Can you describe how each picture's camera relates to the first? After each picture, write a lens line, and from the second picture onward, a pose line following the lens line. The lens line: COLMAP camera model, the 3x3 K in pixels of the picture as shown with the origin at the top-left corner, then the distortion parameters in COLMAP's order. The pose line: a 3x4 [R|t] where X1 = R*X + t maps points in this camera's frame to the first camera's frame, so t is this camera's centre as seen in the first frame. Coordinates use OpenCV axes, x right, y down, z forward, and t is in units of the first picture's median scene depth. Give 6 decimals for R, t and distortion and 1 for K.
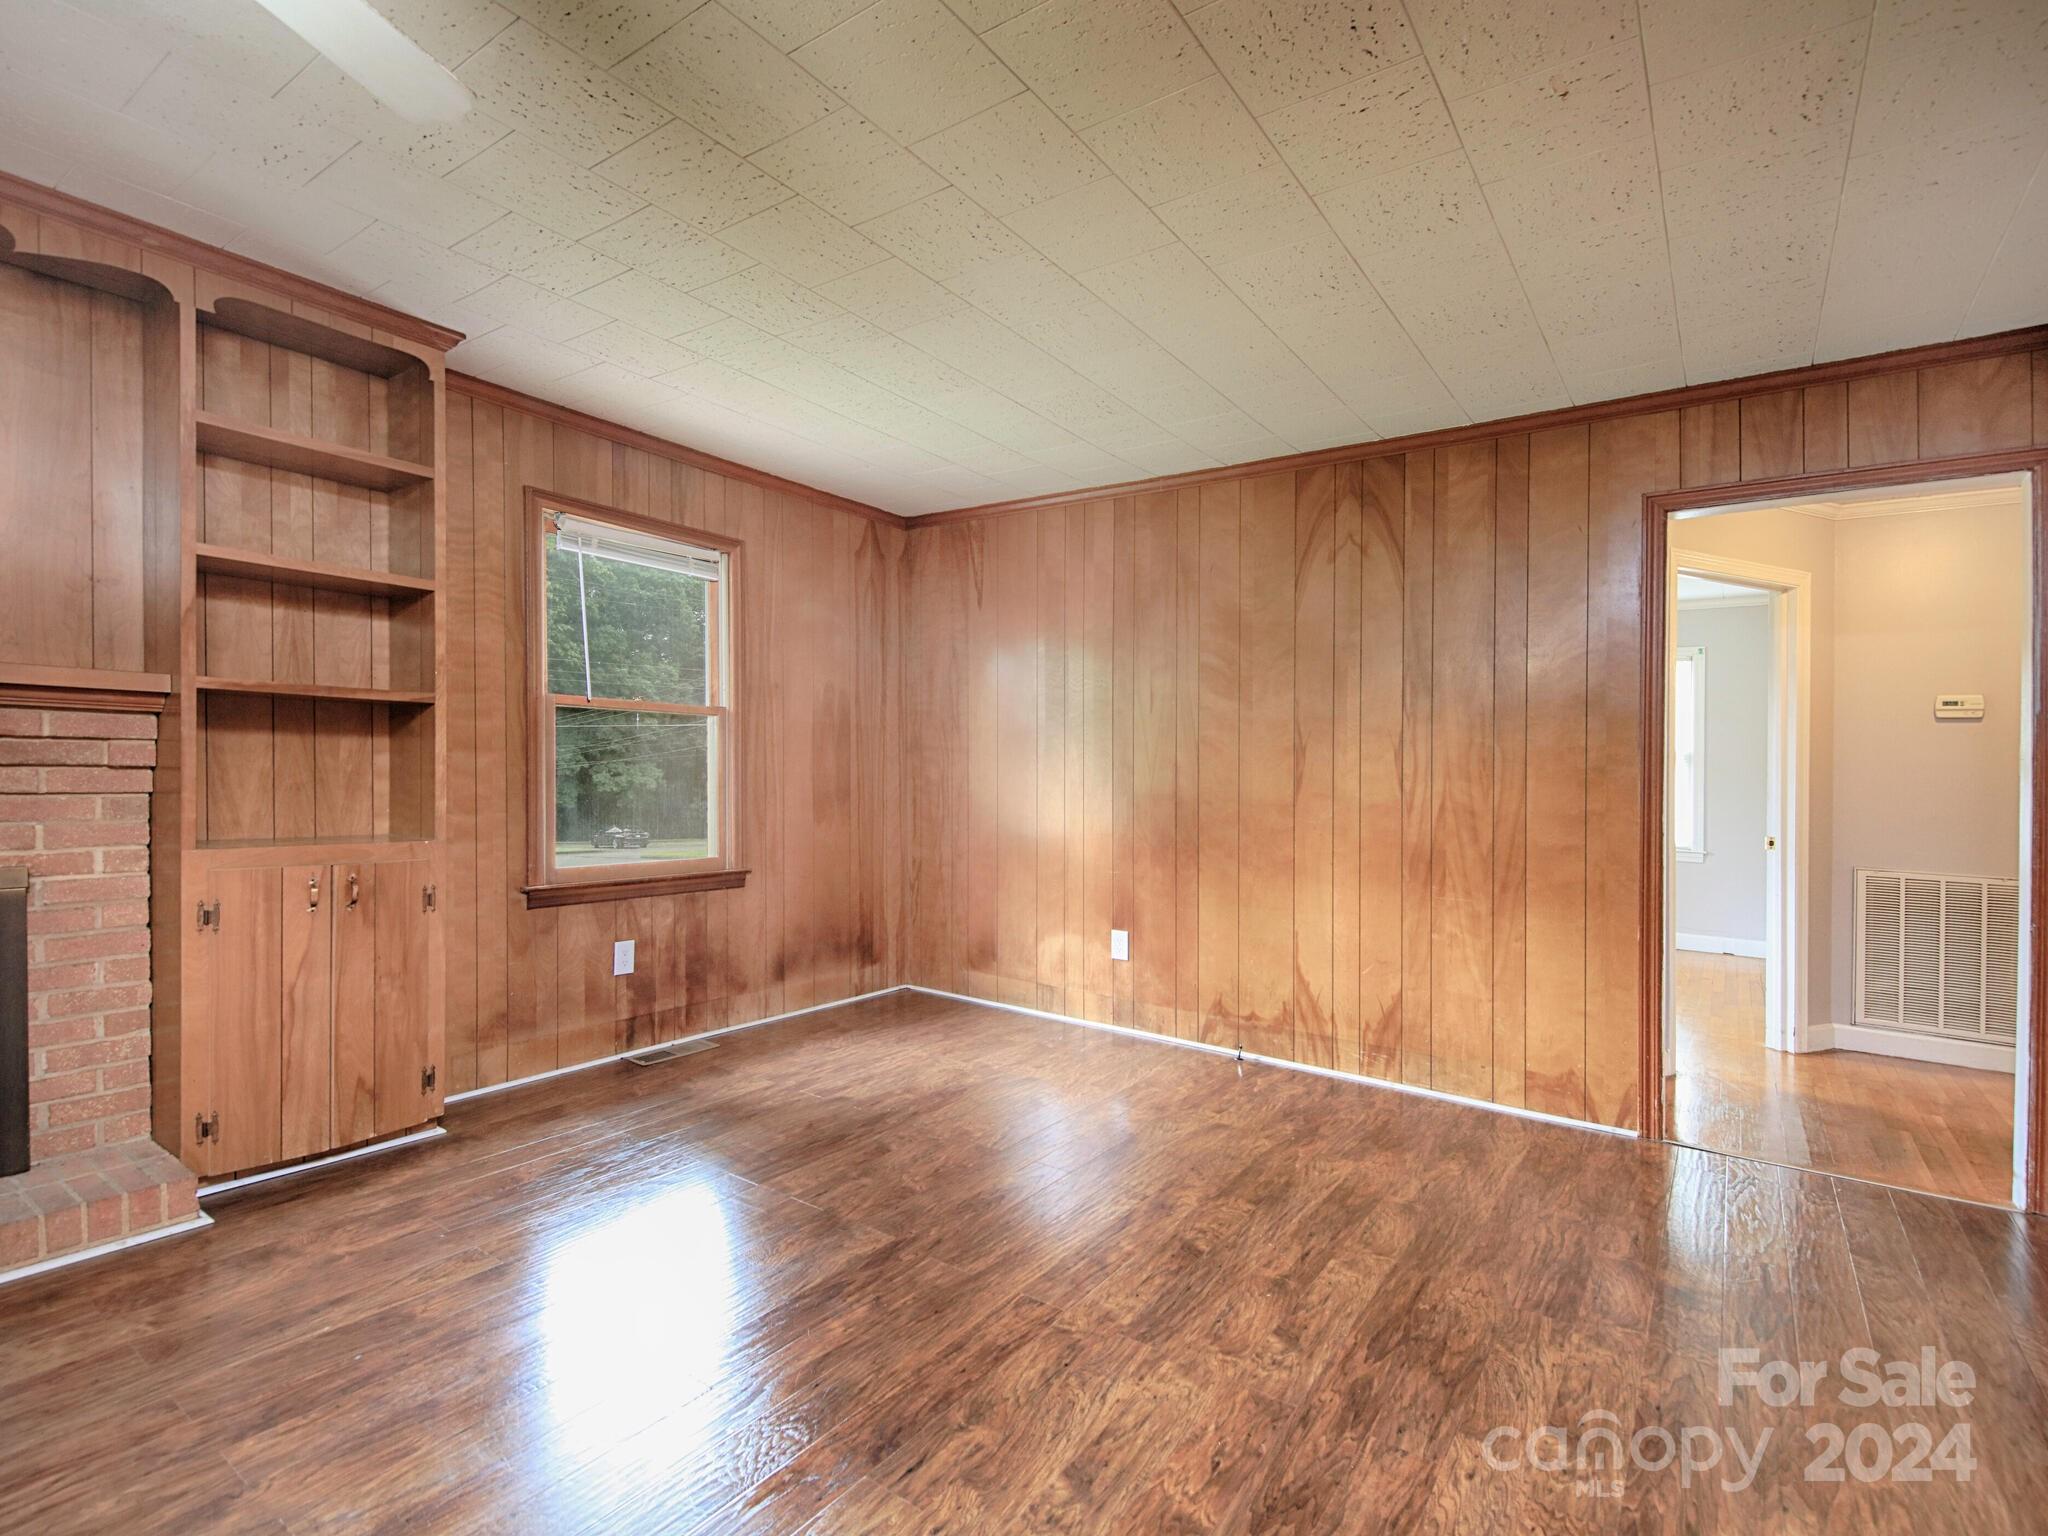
lens RADIAL K [[988.6, 0, 1017.2], [0, 988.6, 772.6], [0, 0, 1]] dist [0.014523, -0.007001]
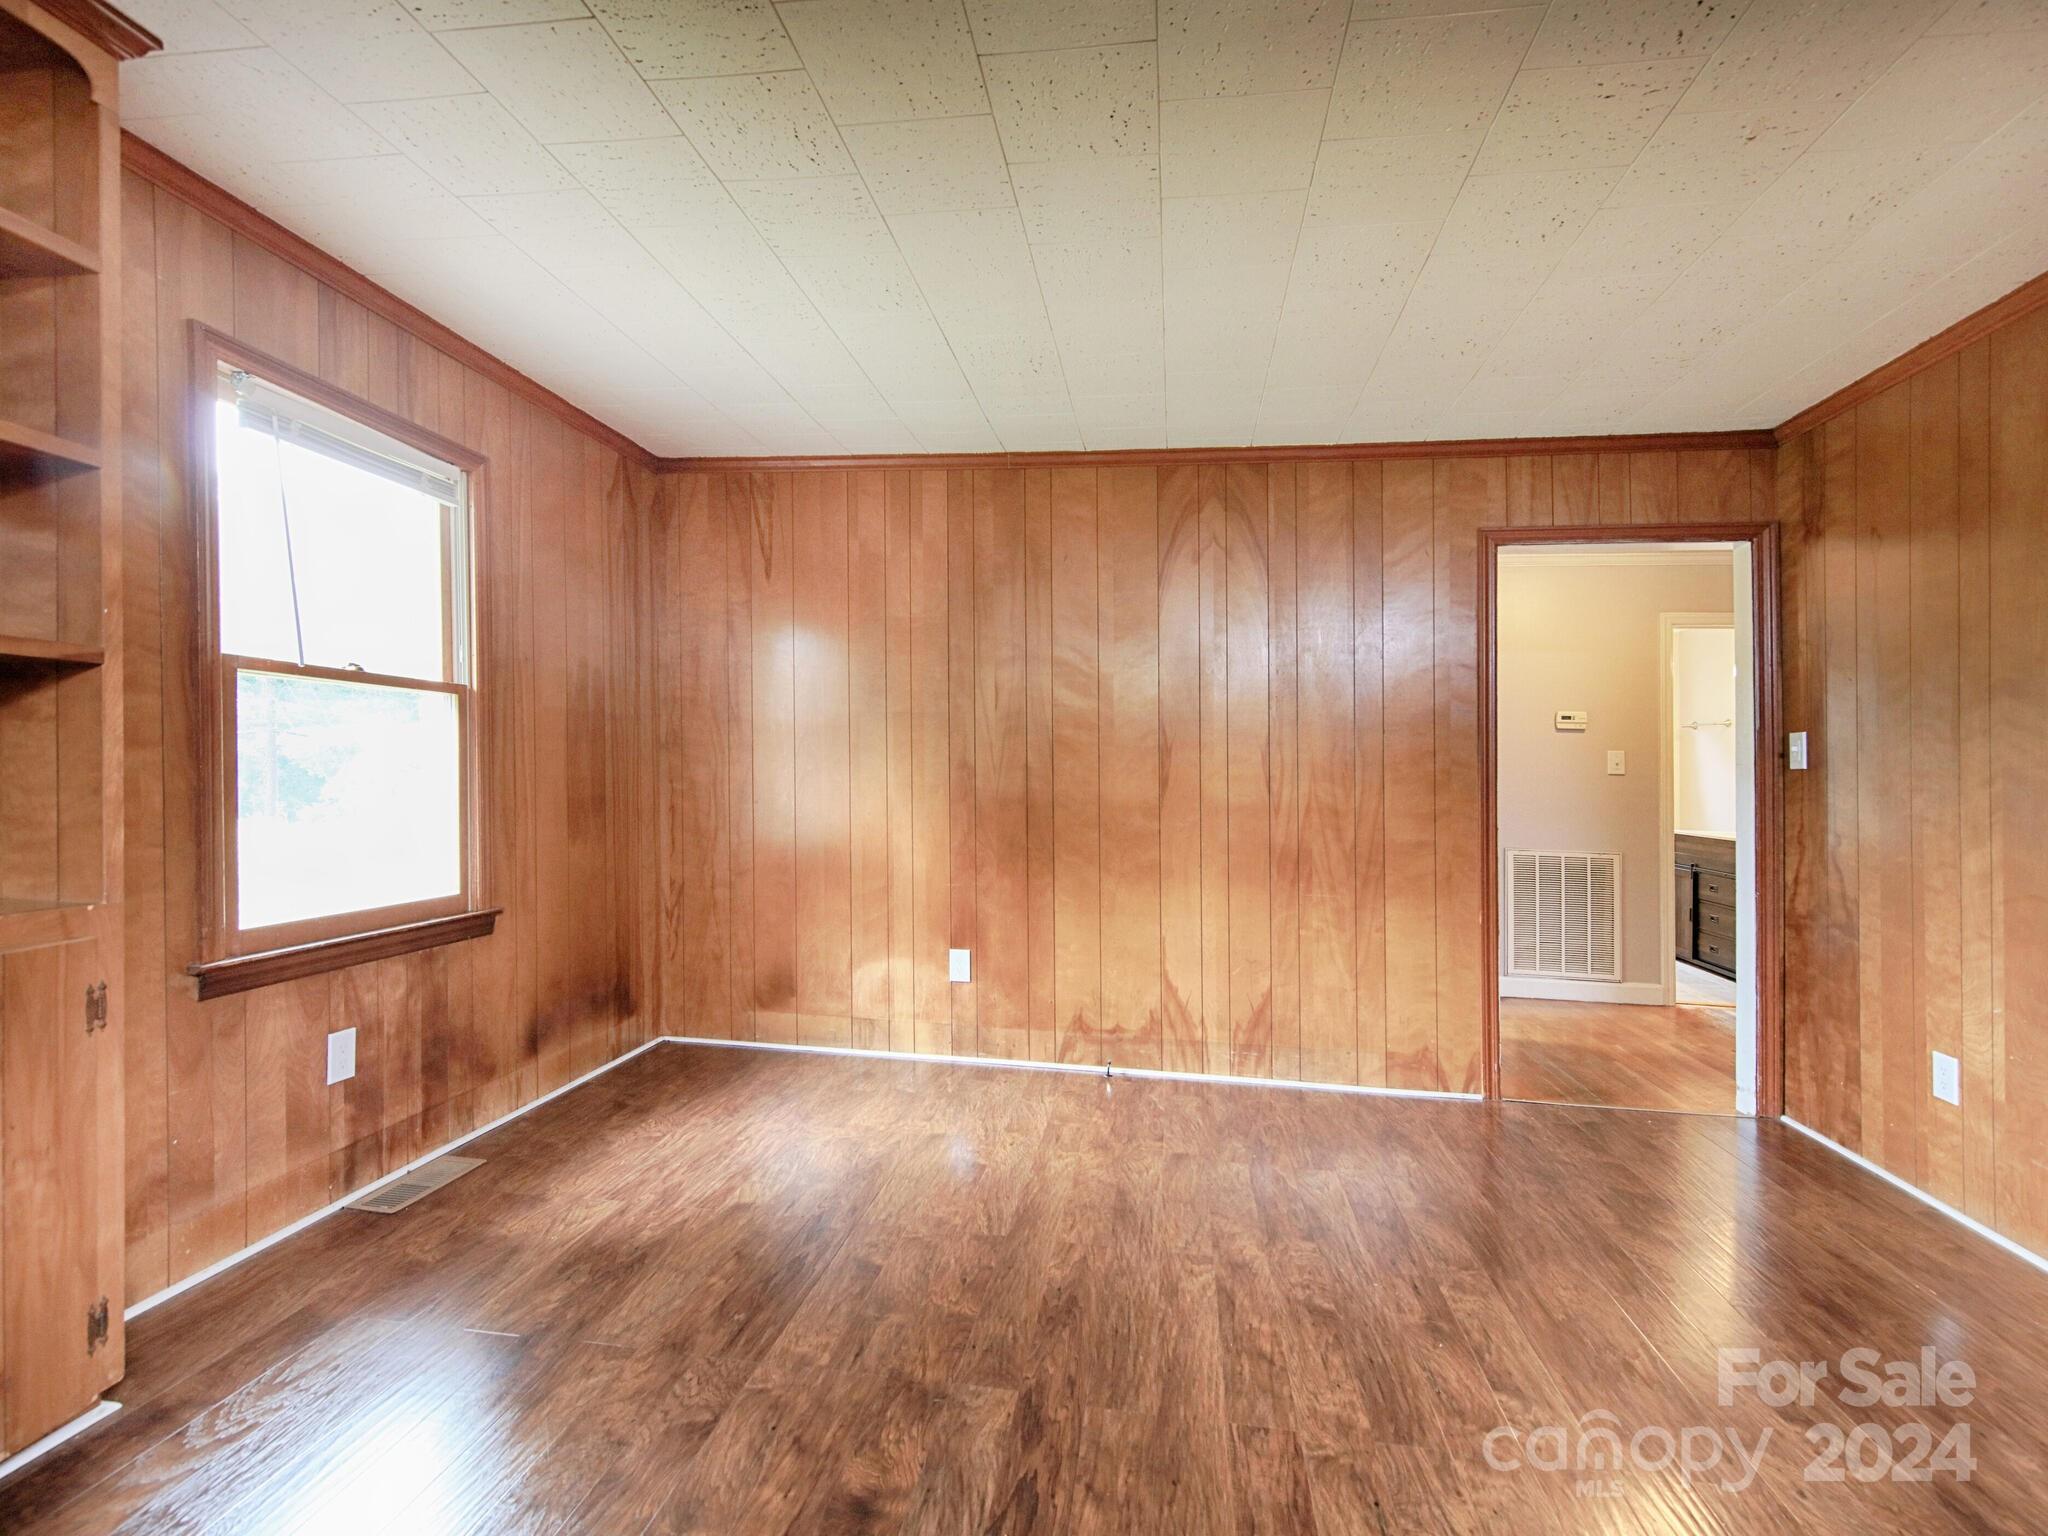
lens RADIAL K [[988.6, 0, 1007.6], [0, 988.6, 763.3], [0, 0, 1]] dist [0.014523, -0.007001]
pose [[0.892548, 0.000770, 0.450951, -0.294197], [0.000392, 0.999997, -0.002483, -0.008476], [-0.450951, 0.002392, 0.892545, 0.196180]]
